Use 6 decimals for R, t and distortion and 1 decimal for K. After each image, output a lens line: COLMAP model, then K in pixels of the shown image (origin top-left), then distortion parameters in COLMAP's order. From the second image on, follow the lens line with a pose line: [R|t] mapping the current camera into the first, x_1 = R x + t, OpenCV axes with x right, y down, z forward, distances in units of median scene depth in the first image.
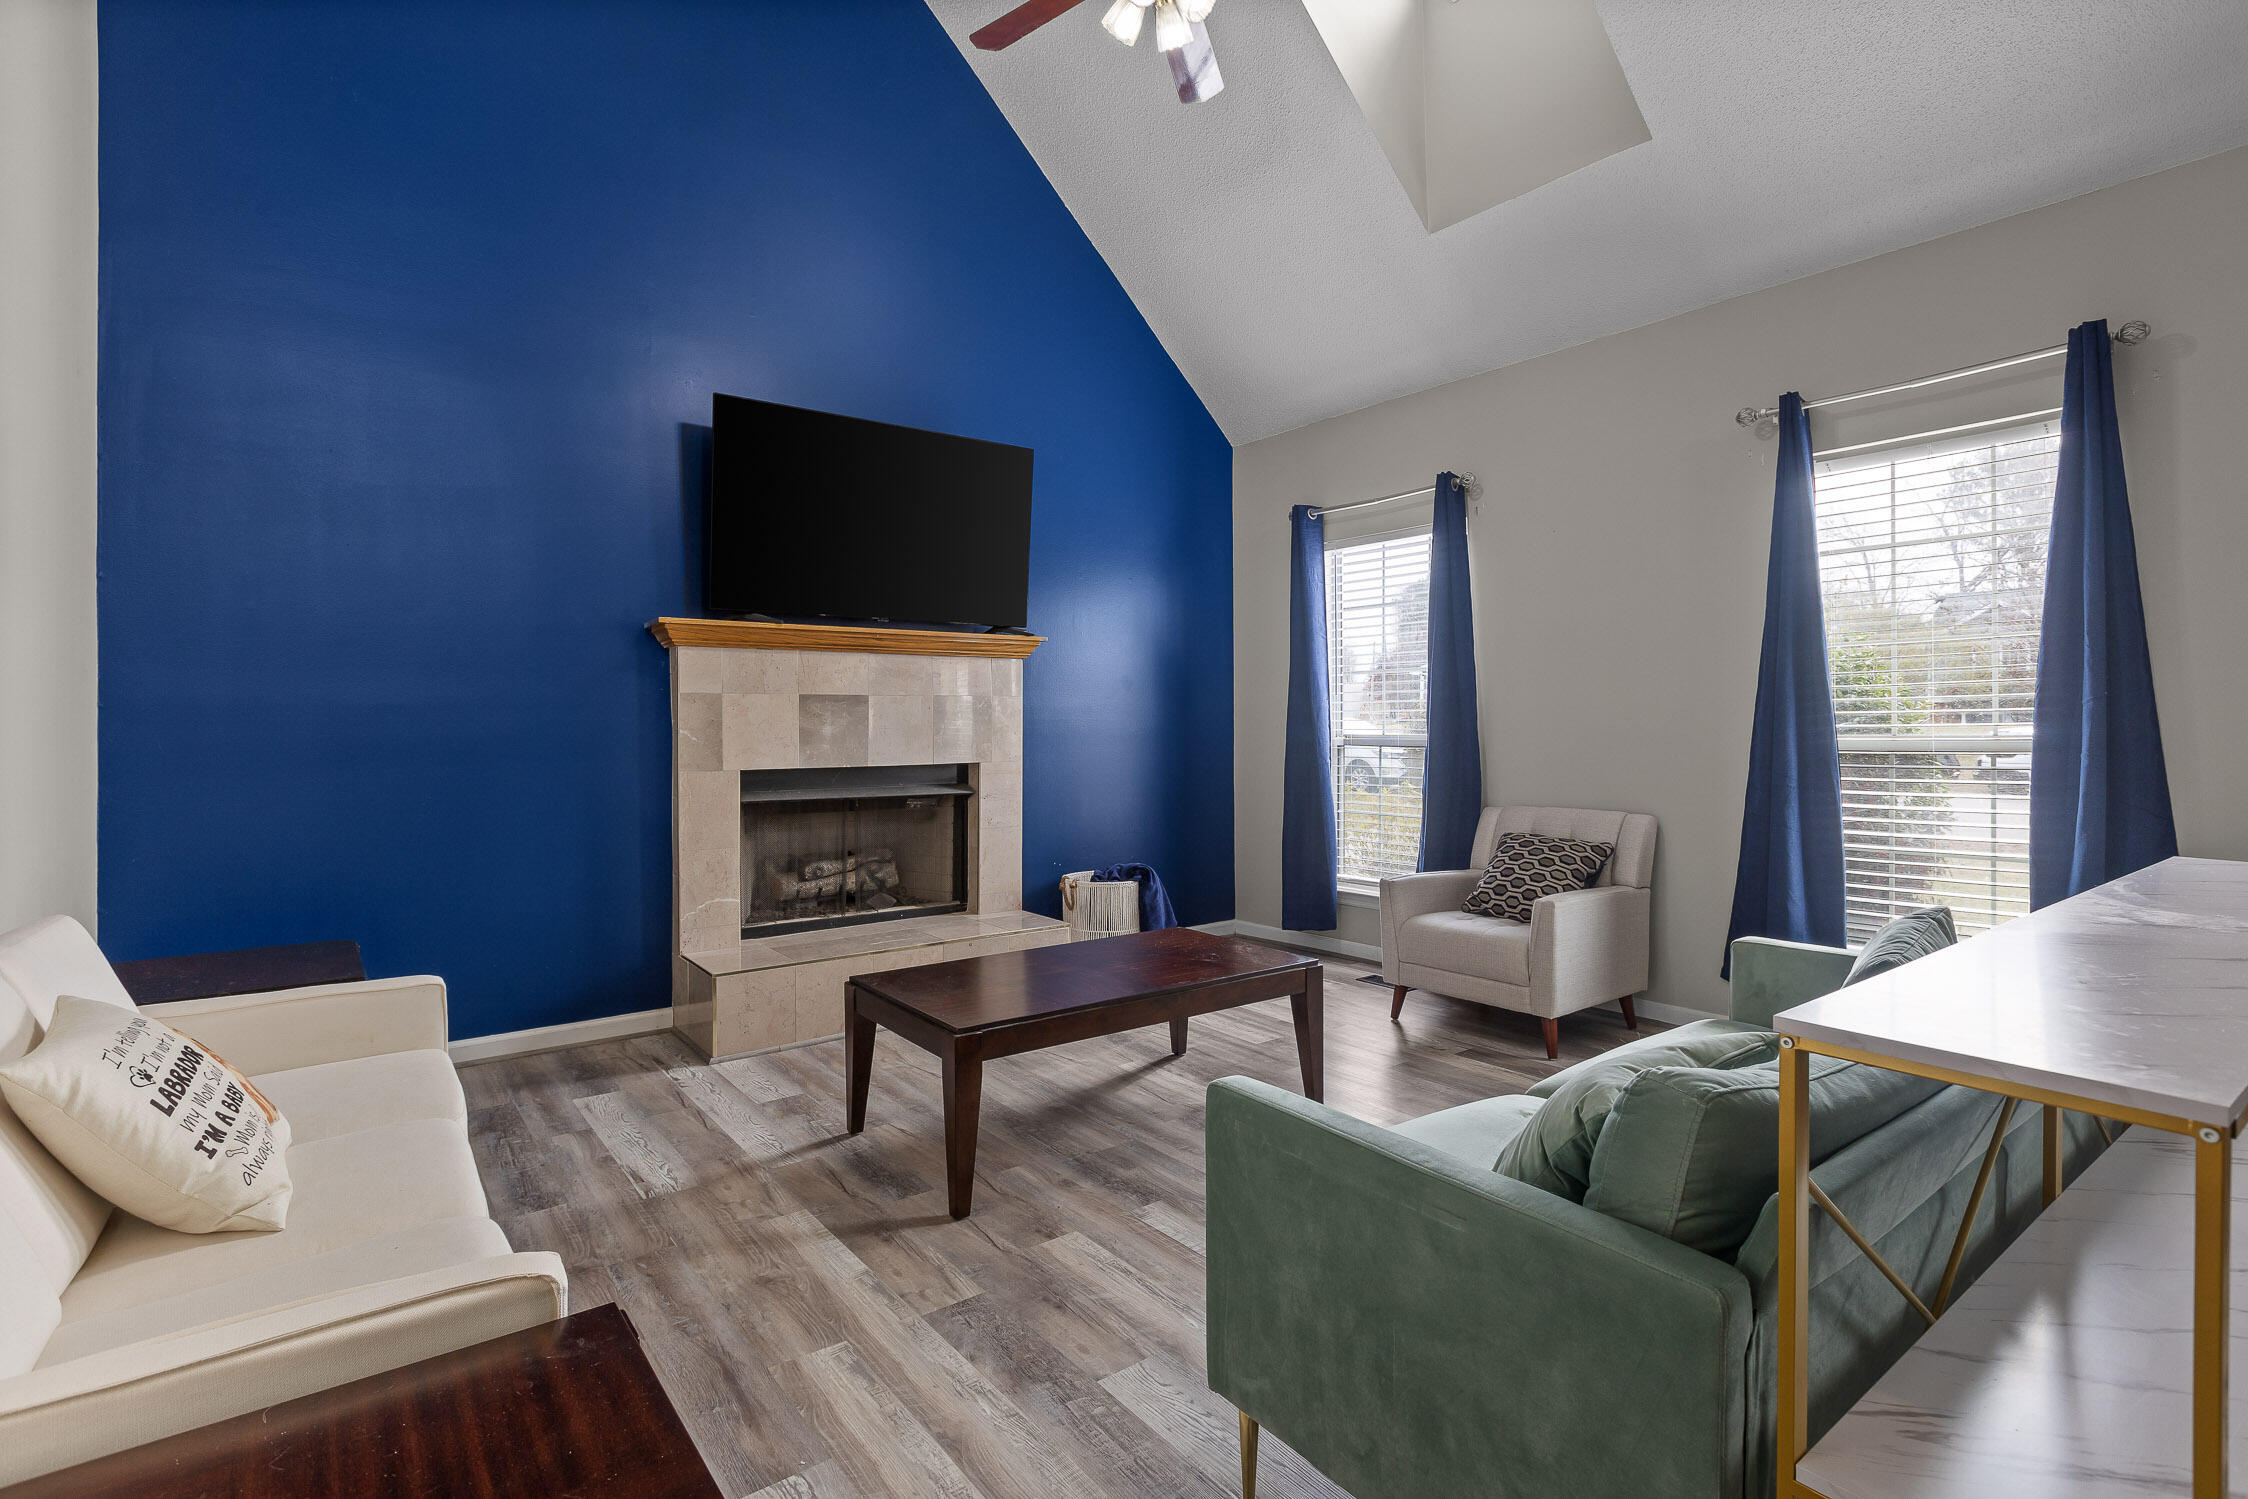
lens RADIAL K [[1082.4, 0, 1134.9], [0, 1082.4, 737.3], [0, 0, 1]] dist [-0.004621, 0.001415]
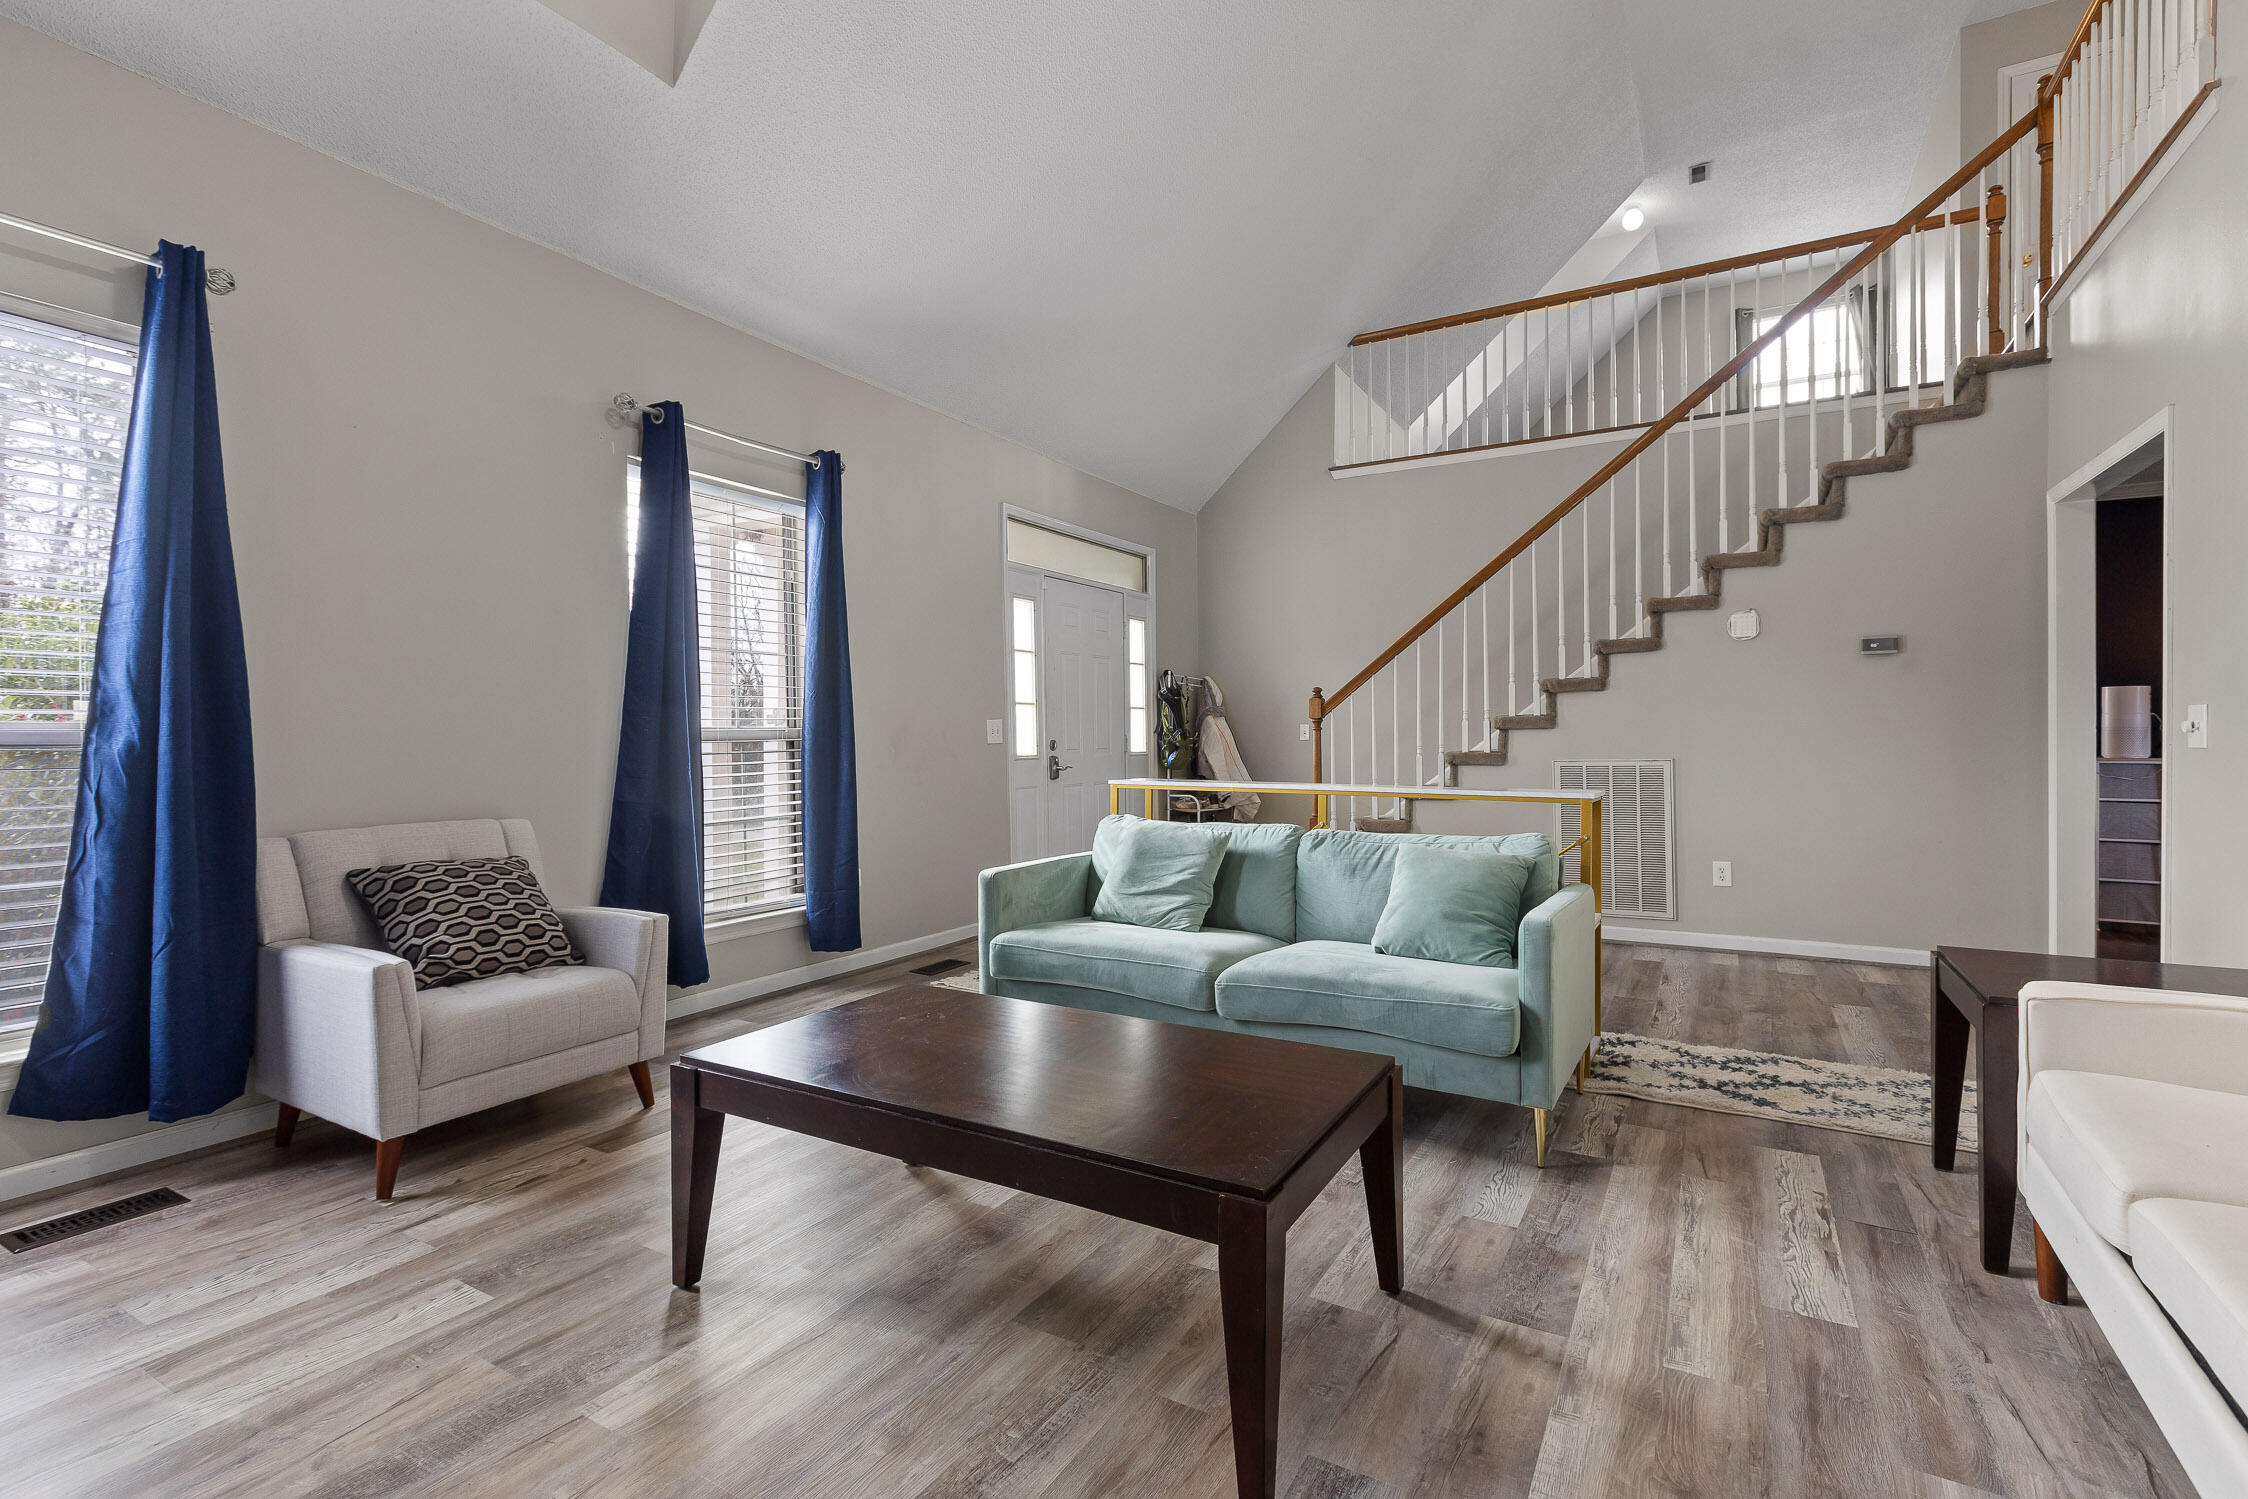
lens RADIAL K [[1028.3, 0, 1136.7], [0, 1028.3, 744.3], [0, 0, 1]] dist [0.000107, -0.000381]
pose [[-0.382675, 0.003265, 0.923877, -0.436719], [0.014270, 0.999895, 0.002377, 0.019005], [-0.923773, 0.014094, -0.382682, 0.847374]]
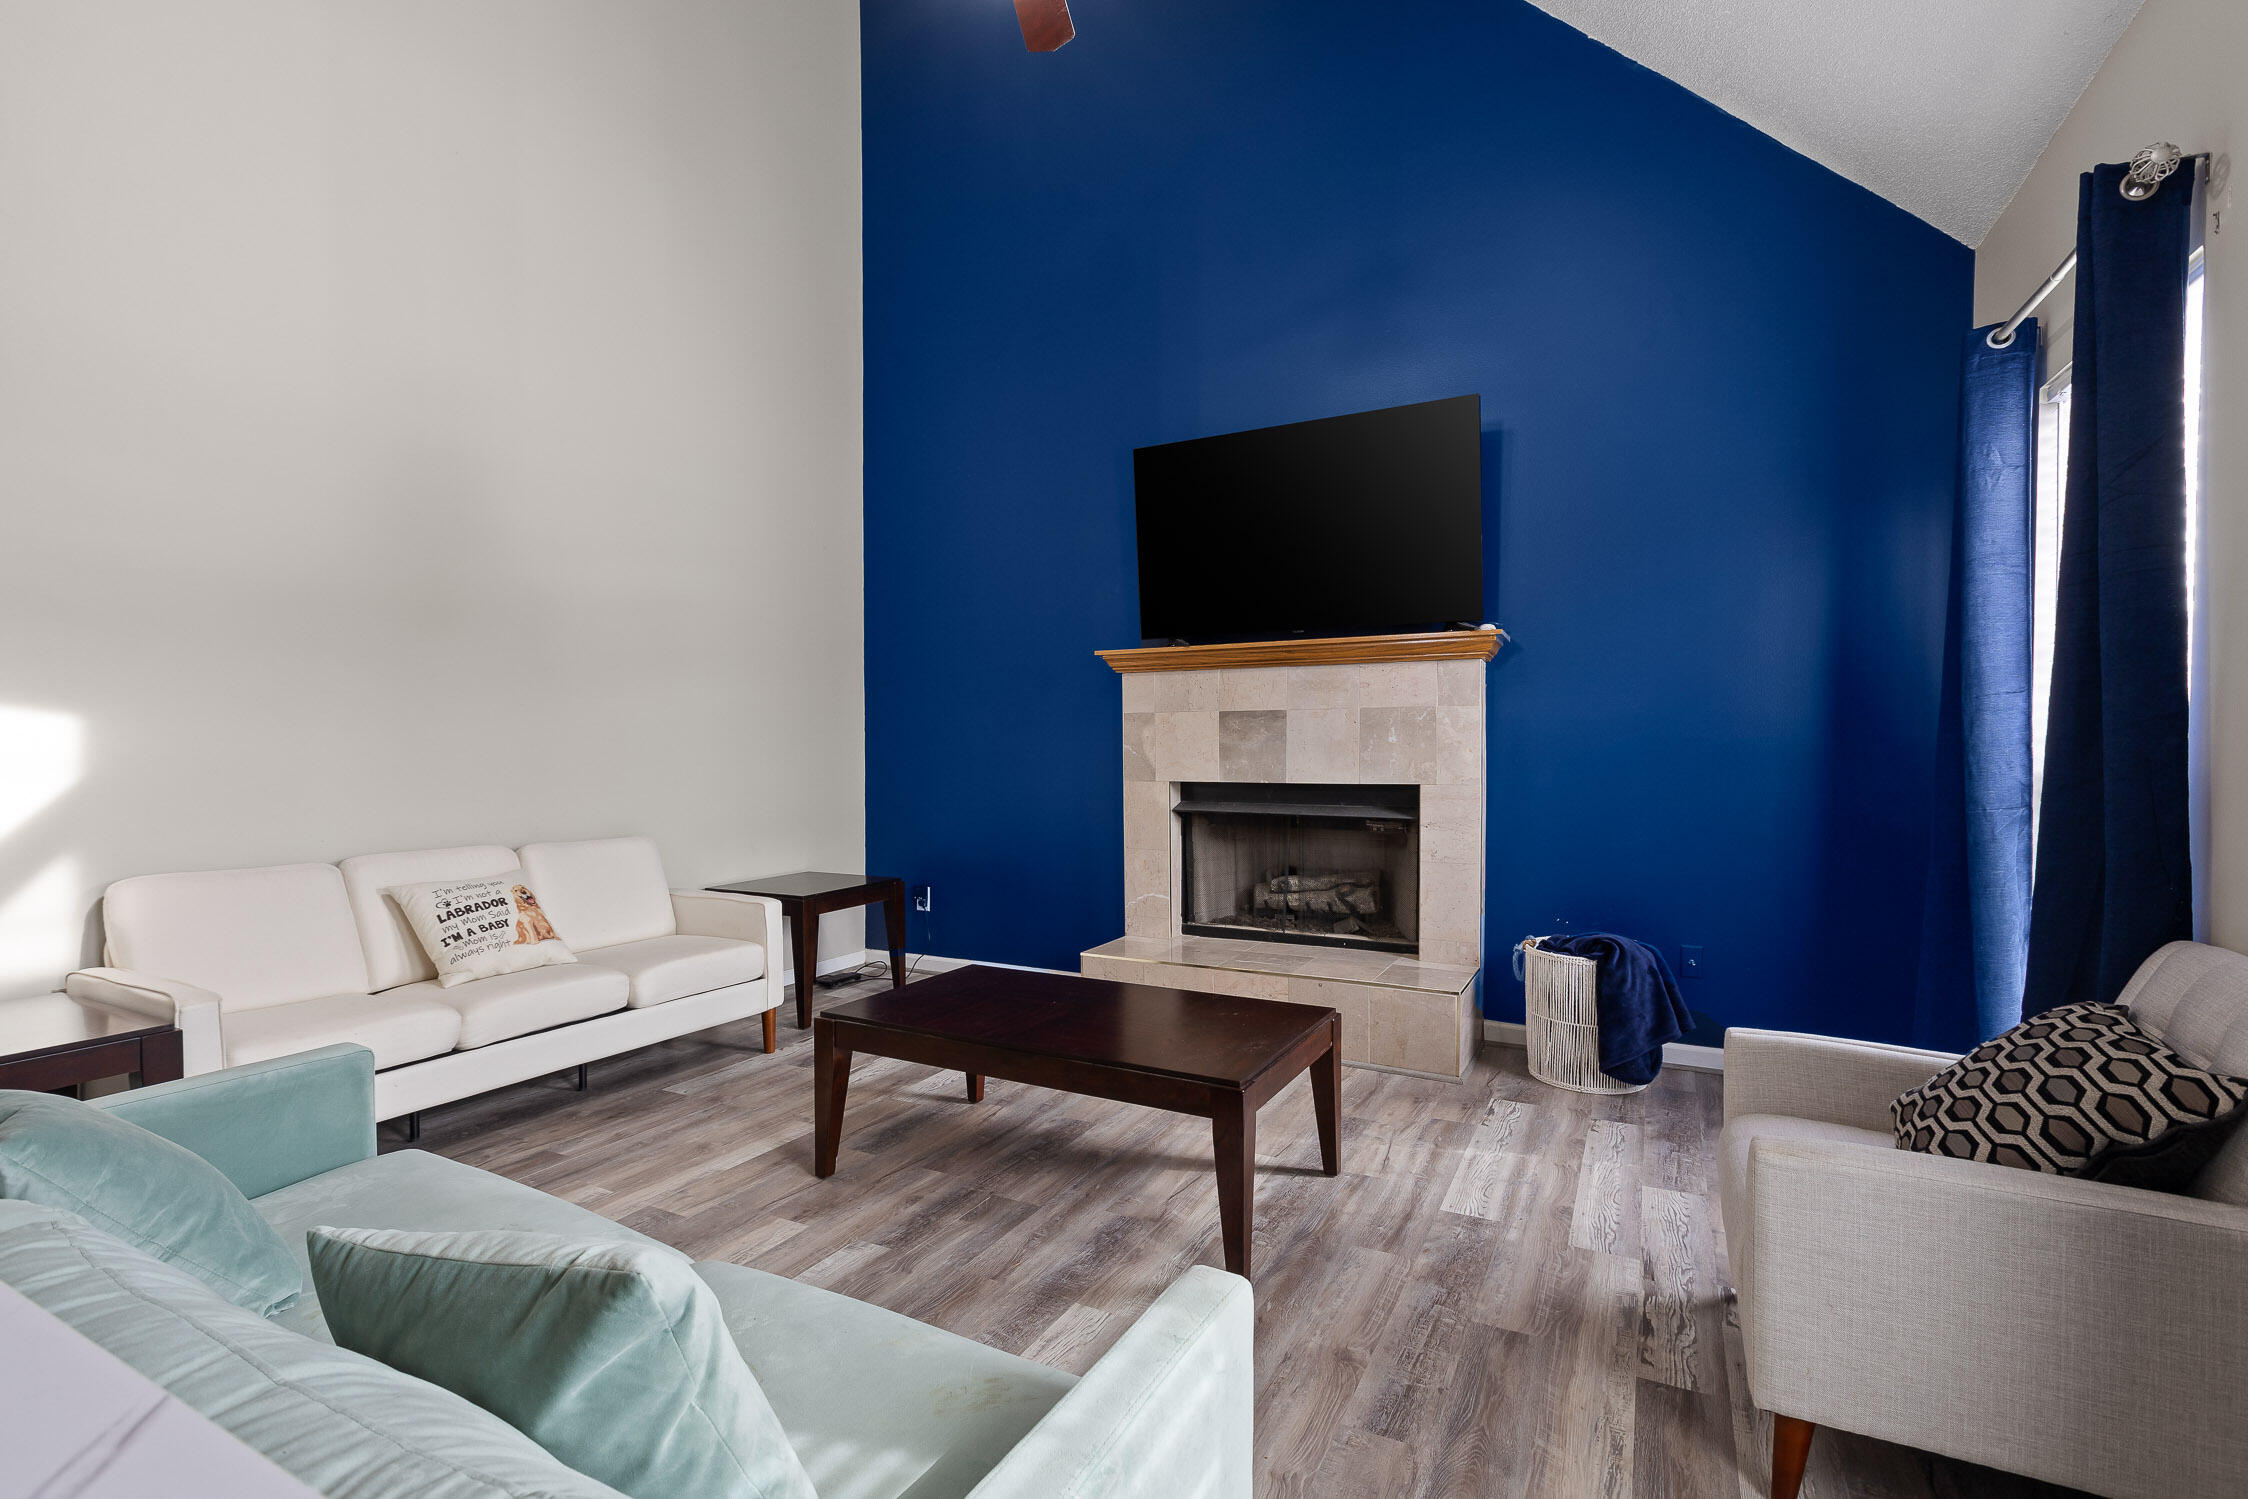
lens RADIAL K [[1028.3, 0, 1120.1], [0, 1028.3, 757.5], [0, 0, 1]] dist [0.000107, -0.000381]
pose [[0.408645, 0.015676, -0.912559, 0.580627], [-0.008938, 0.999873, 0.013173, -0.007459], [0.912649, 0.002773, 0.408734, 0.519134]]
